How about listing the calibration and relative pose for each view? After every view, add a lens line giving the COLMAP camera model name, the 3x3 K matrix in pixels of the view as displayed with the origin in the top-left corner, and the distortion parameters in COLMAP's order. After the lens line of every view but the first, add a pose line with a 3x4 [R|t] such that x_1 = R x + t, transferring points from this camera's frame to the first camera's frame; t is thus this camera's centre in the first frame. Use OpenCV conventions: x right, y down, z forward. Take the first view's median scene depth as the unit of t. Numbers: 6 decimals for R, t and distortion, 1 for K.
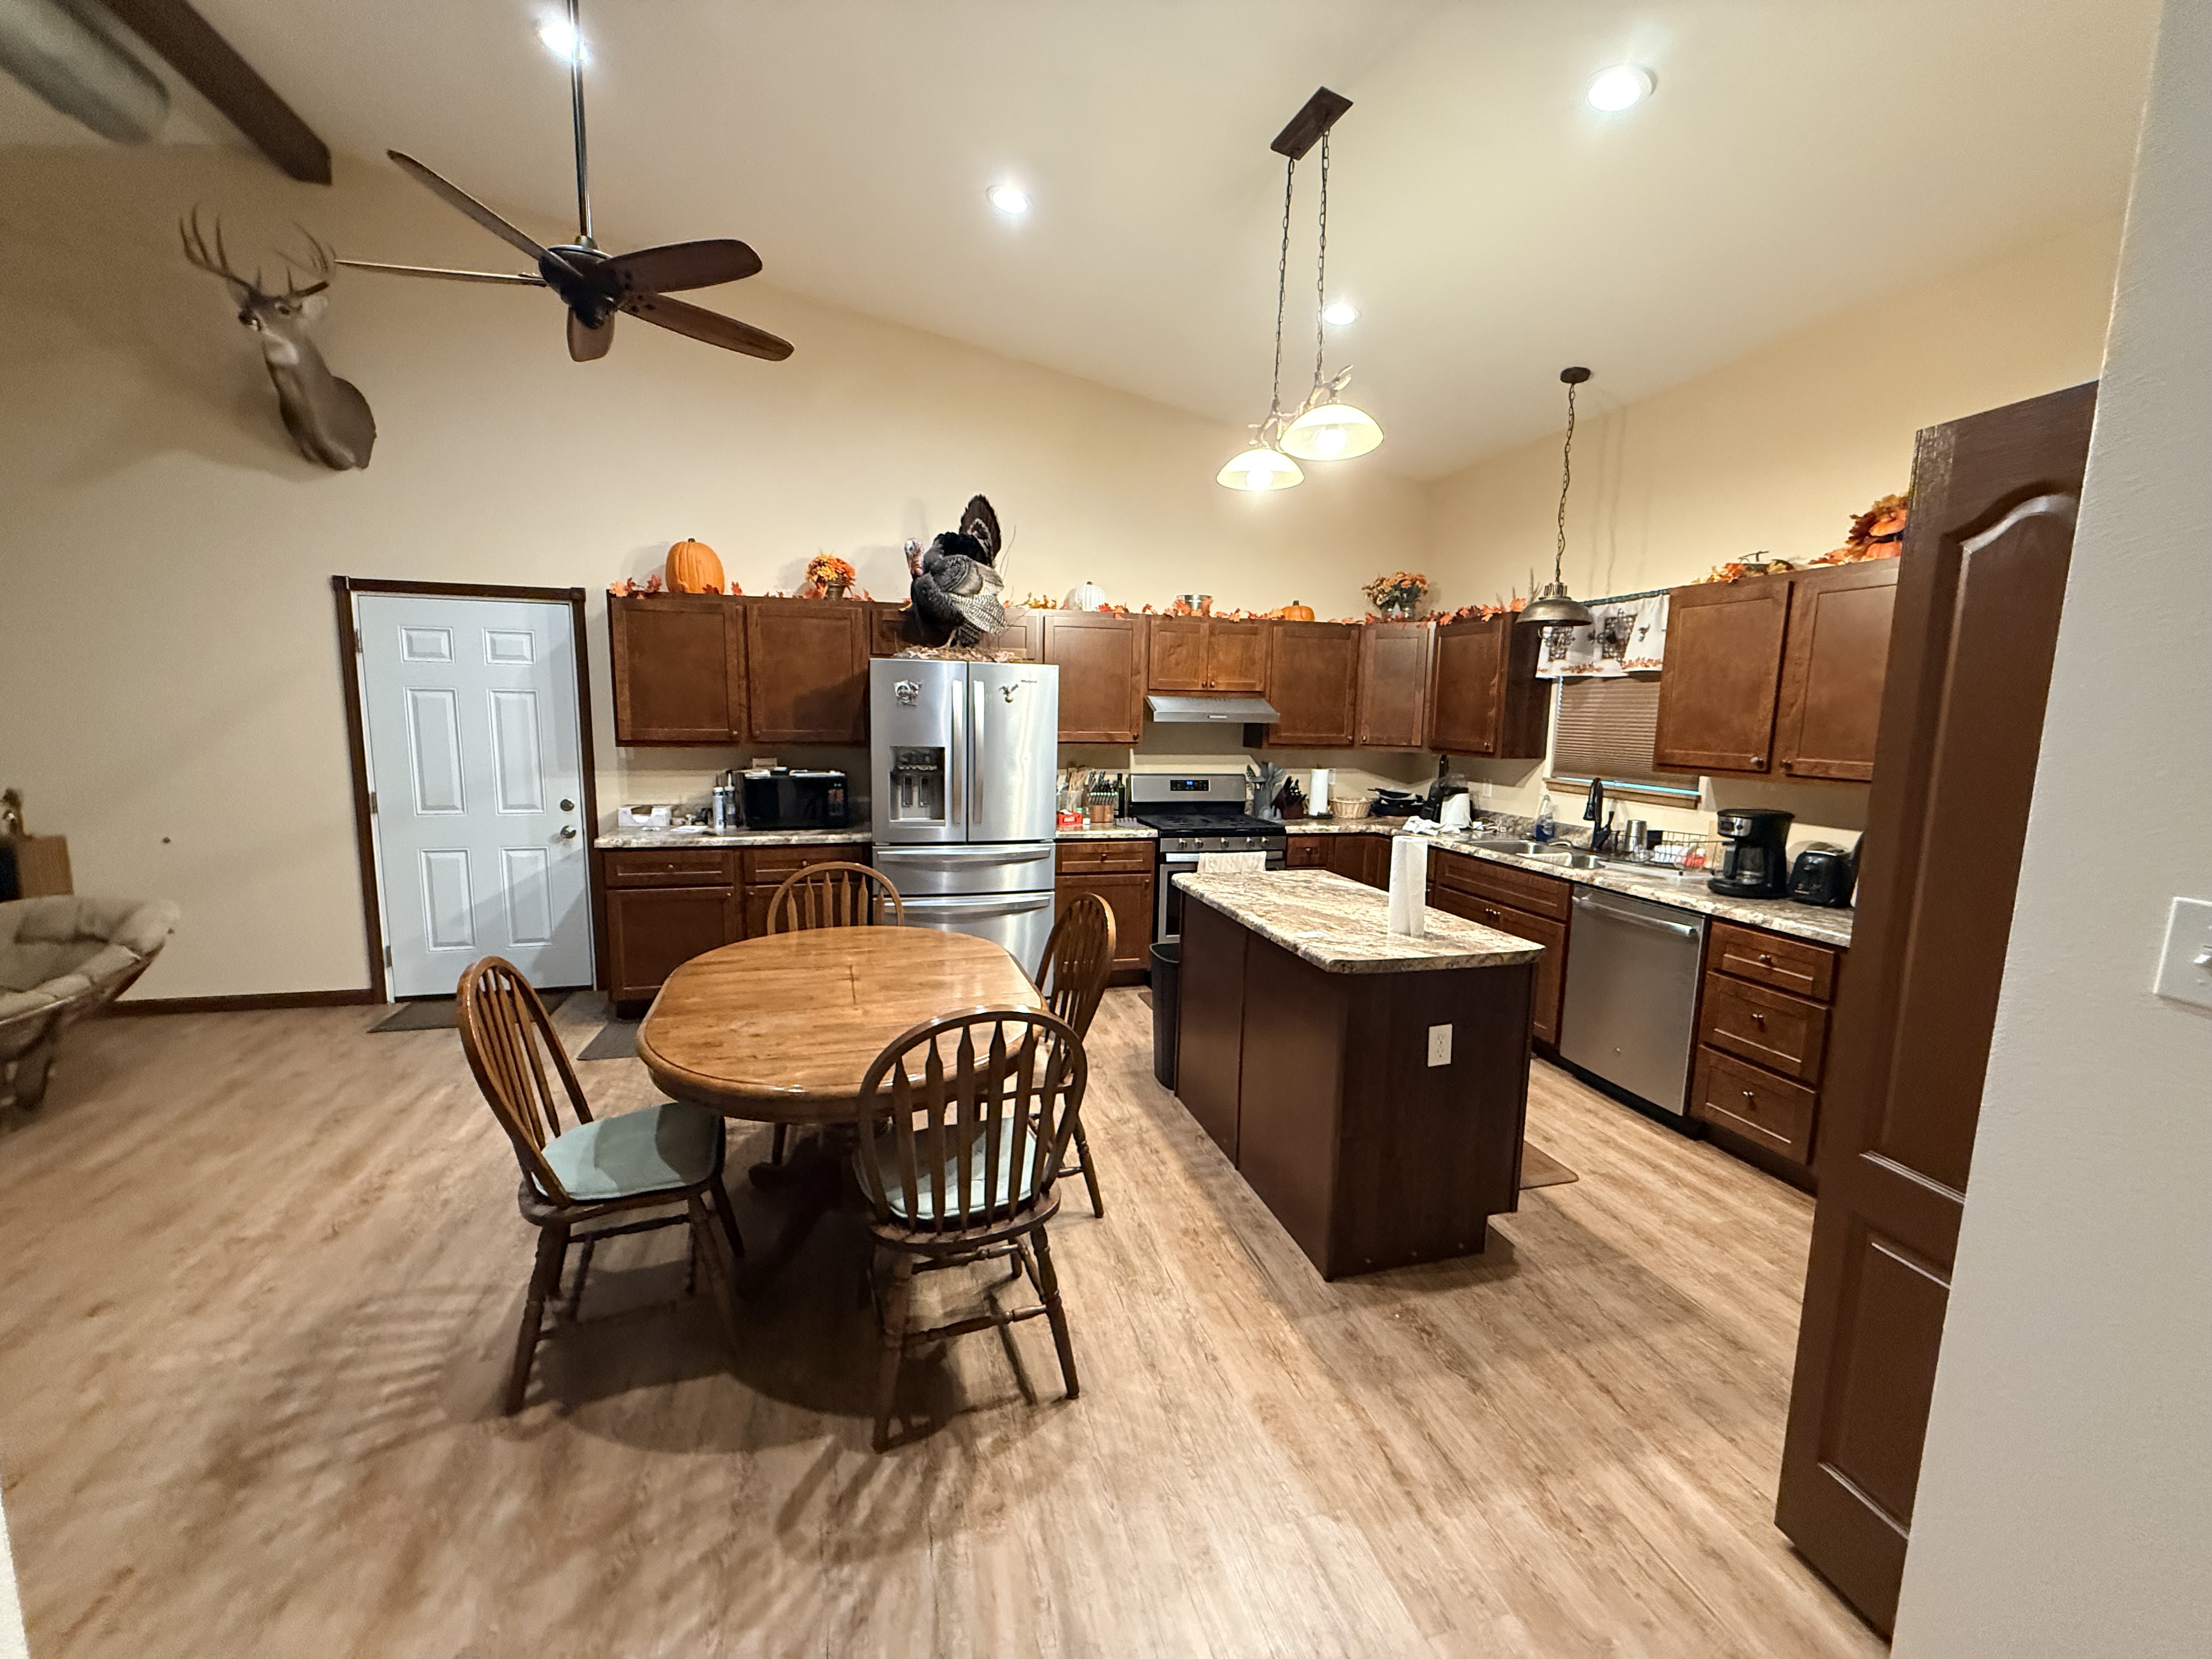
lens RADIAL K [[888.9, 0, 1106.0], [0, 888.9, 829.5], [0, 0, 1]] dist [-0.000345, -0.000388]
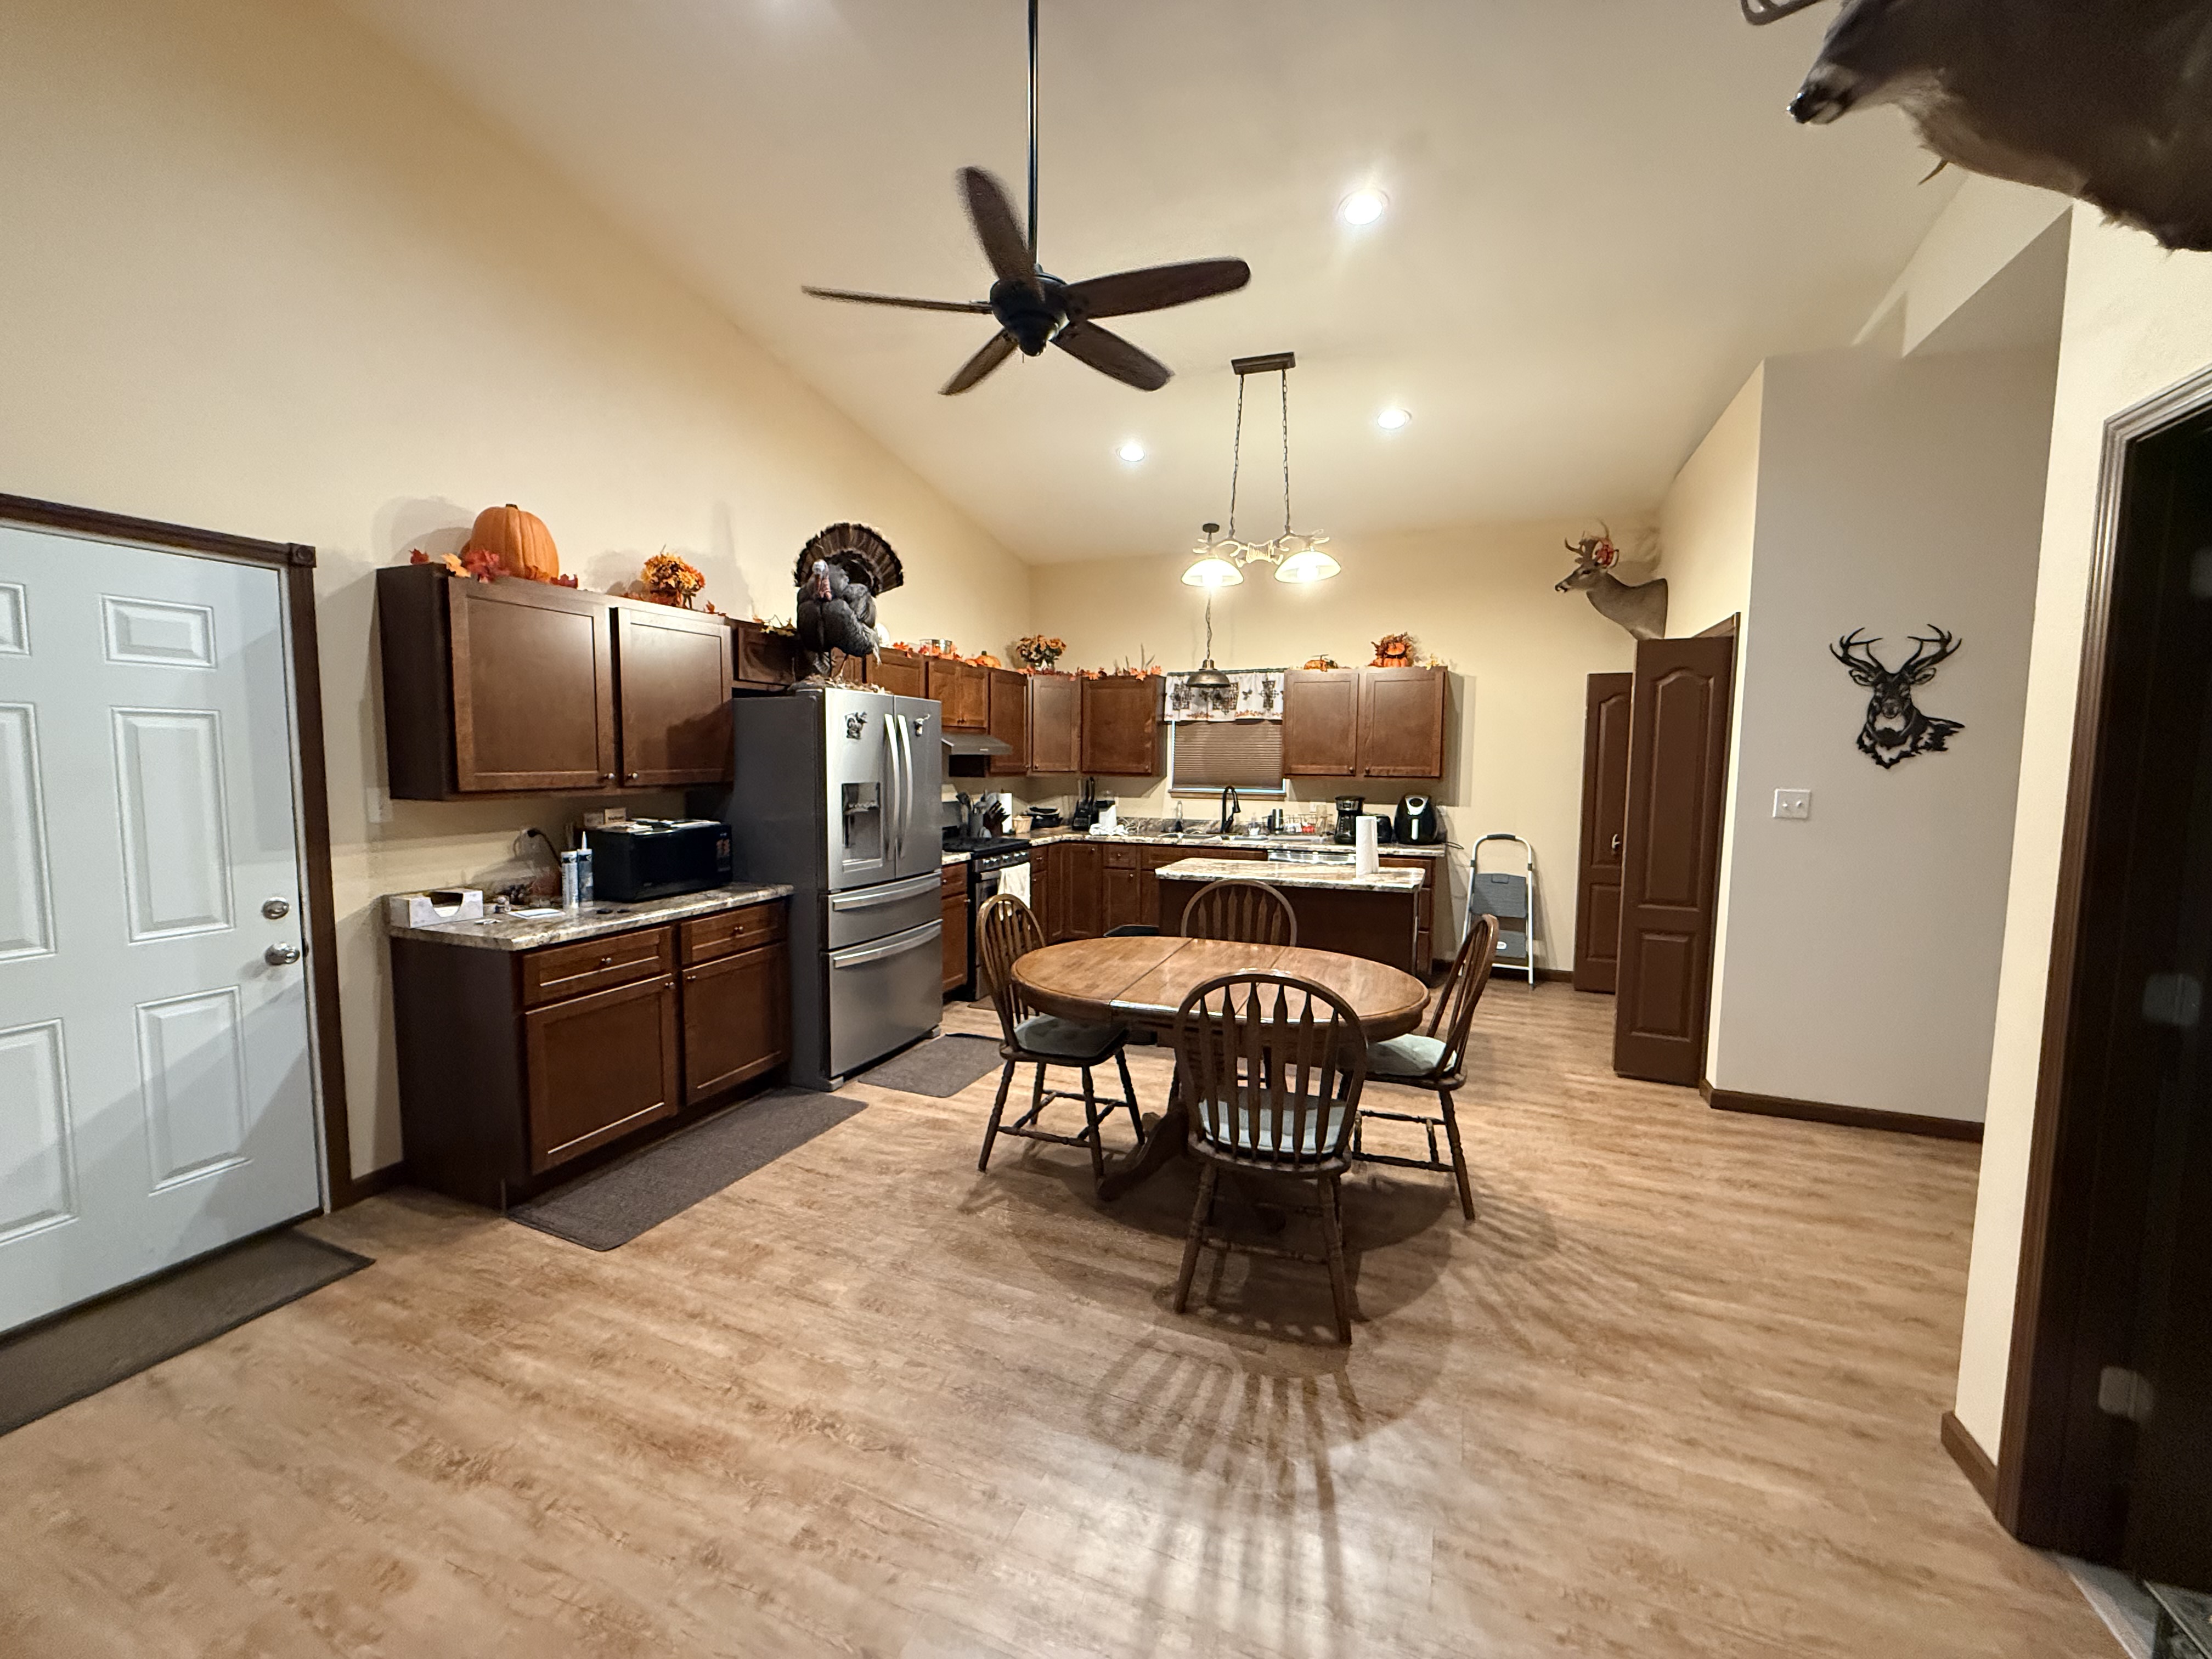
lens RADIAL K [[888.9, 0, 1106.0], [0, 888.9, 829.5], [0, 0, 1]] dist [-0.000345, -0.000388]
pose [[0.602328, -0.079424, 0.794287, -0.758728], [0.110643, 0.993740, 0.015464, -0.028609], [-0.790543, 0.078568, 0.607345, 0.214538]]
